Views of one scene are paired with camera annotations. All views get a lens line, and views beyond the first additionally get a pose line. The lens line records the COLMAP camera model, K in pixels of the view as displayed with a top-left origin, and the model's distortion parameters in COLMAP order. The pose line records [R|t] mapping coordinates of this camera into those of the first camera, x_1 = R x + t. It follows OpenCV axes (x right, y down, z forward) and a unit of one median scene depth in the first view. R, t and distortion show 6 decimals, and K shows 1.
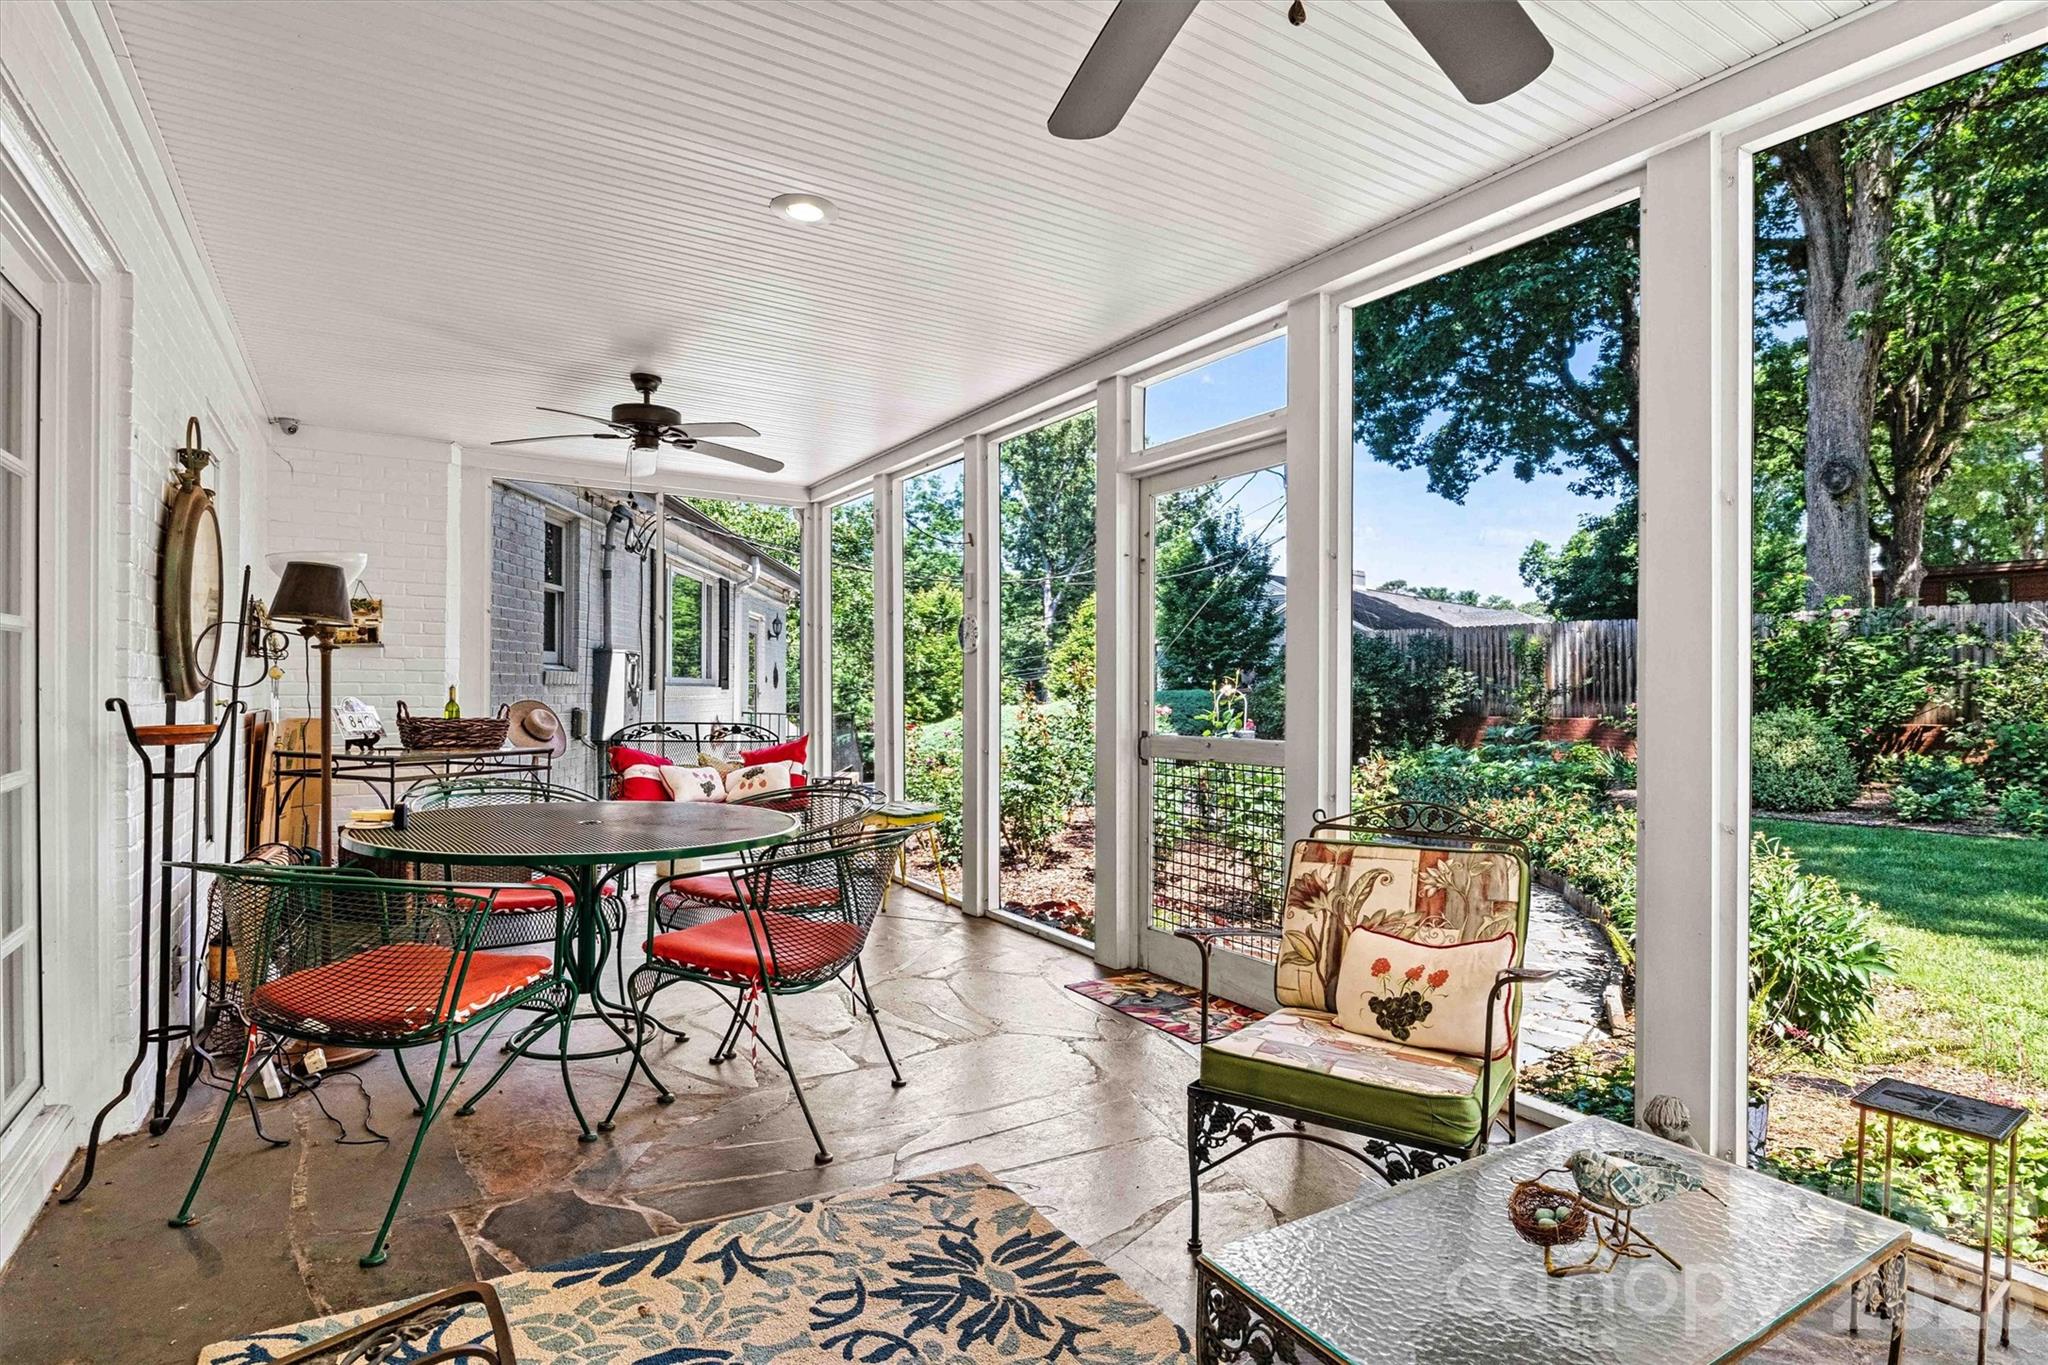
lens RADIAL K [[1037.1, 0, 1030.2], [0, 1037.1, 685.5], [0, 0, 1]] dist [-0.018843, -0.001744]
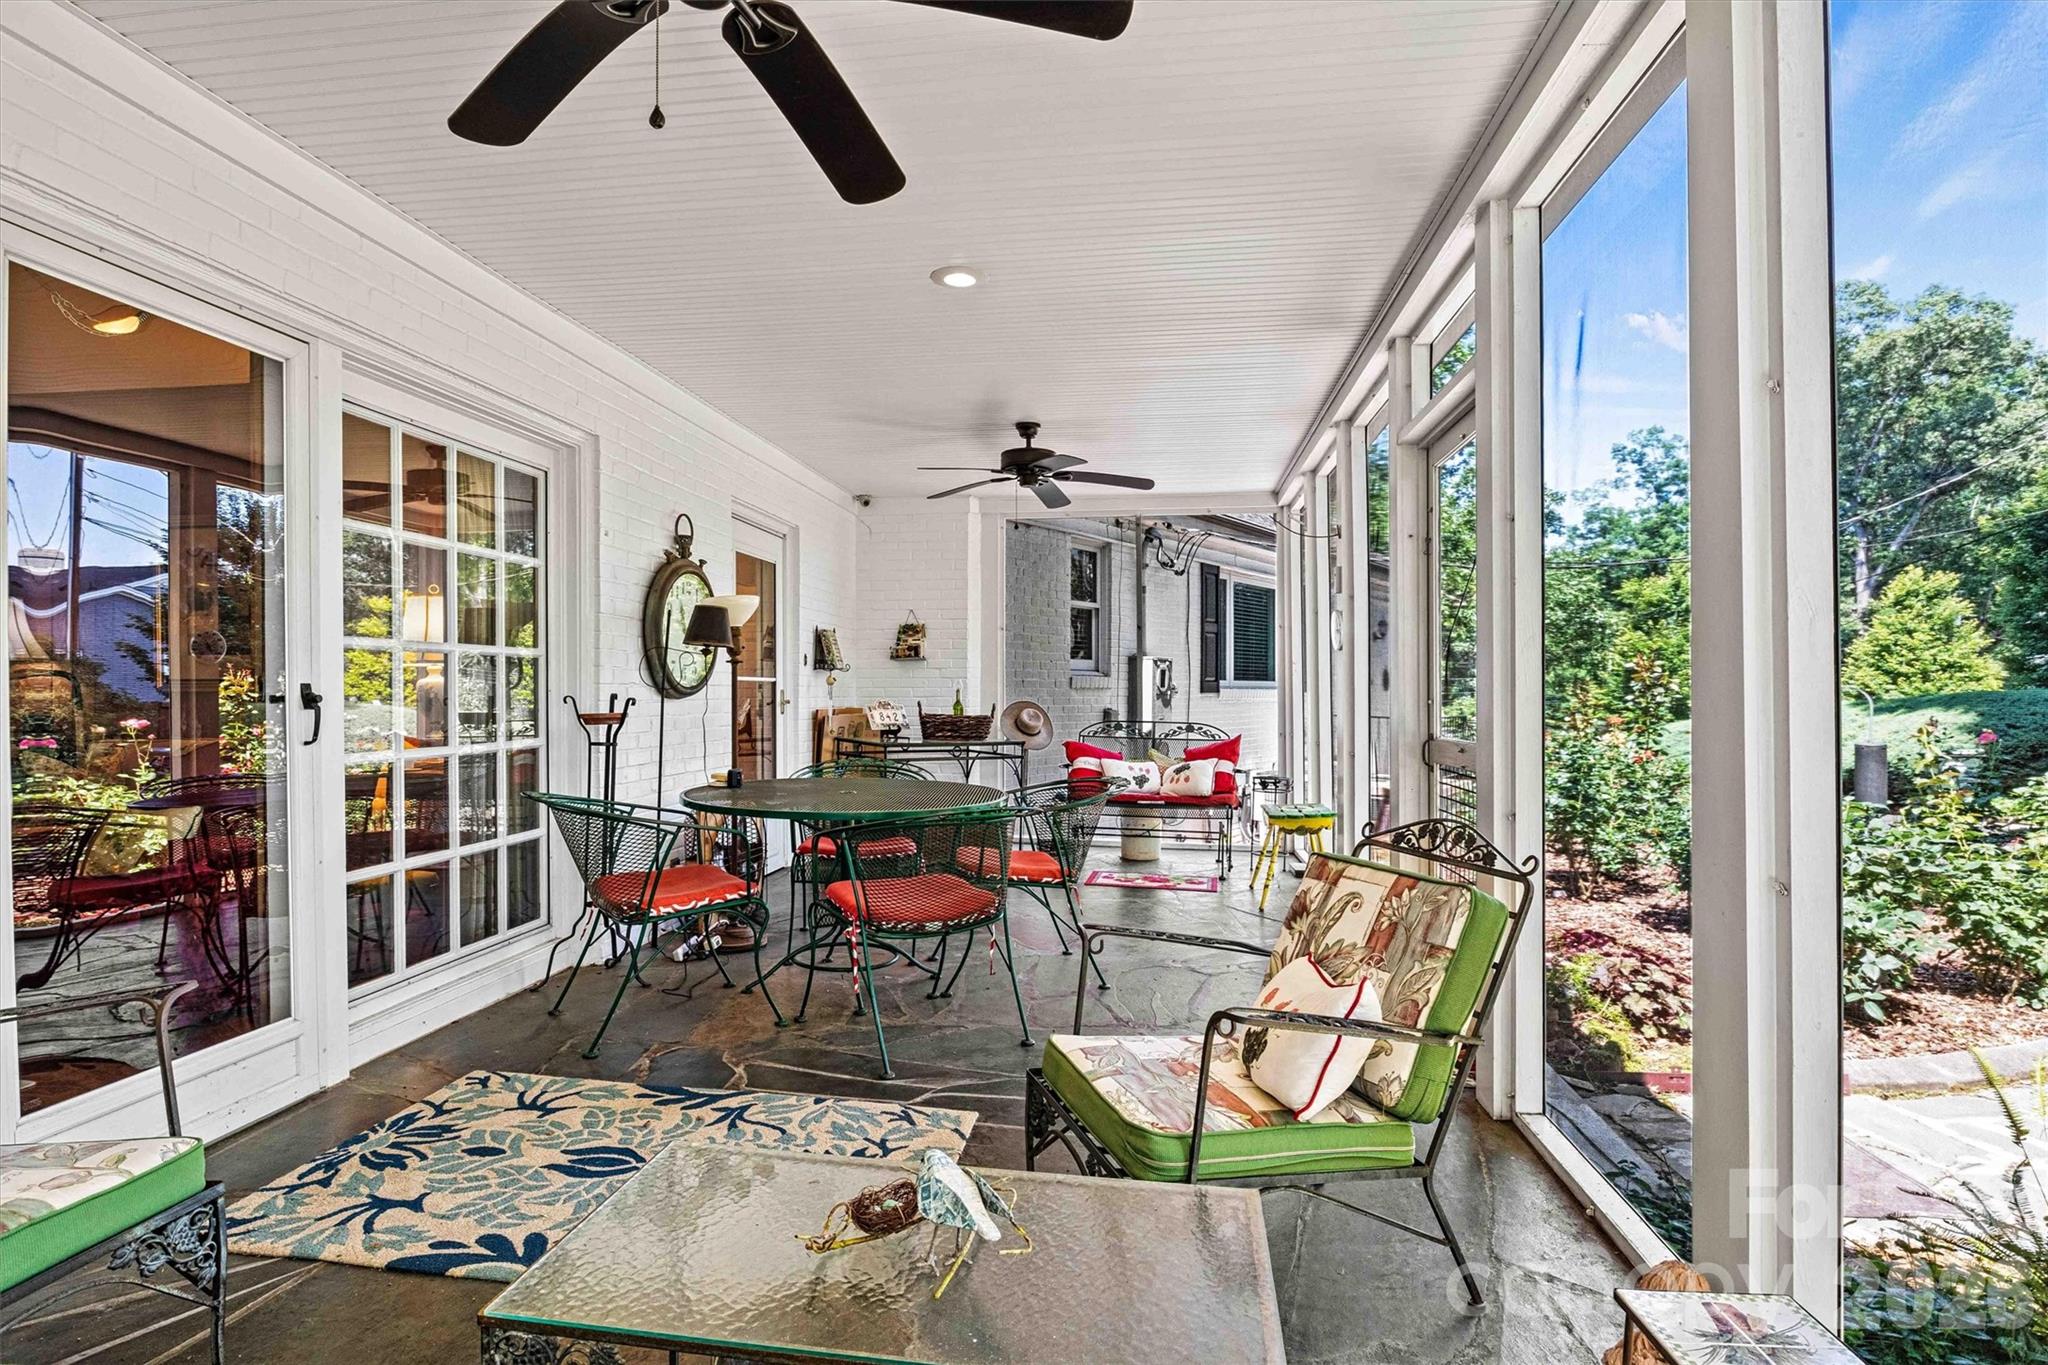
lens RADIAL K [[1037.1, 0, 1020.5], [0, 1037.1, 686.5], [0, 0, 1]] dist [-0.018843, -0.001744]
pose [[0.760588, -0.010591, -0.649149, 0.332728], [0.007937, 0.999944, -0.007014, 0.006028], [0.649187, 0.000183, 0.760629, 0.086980]]
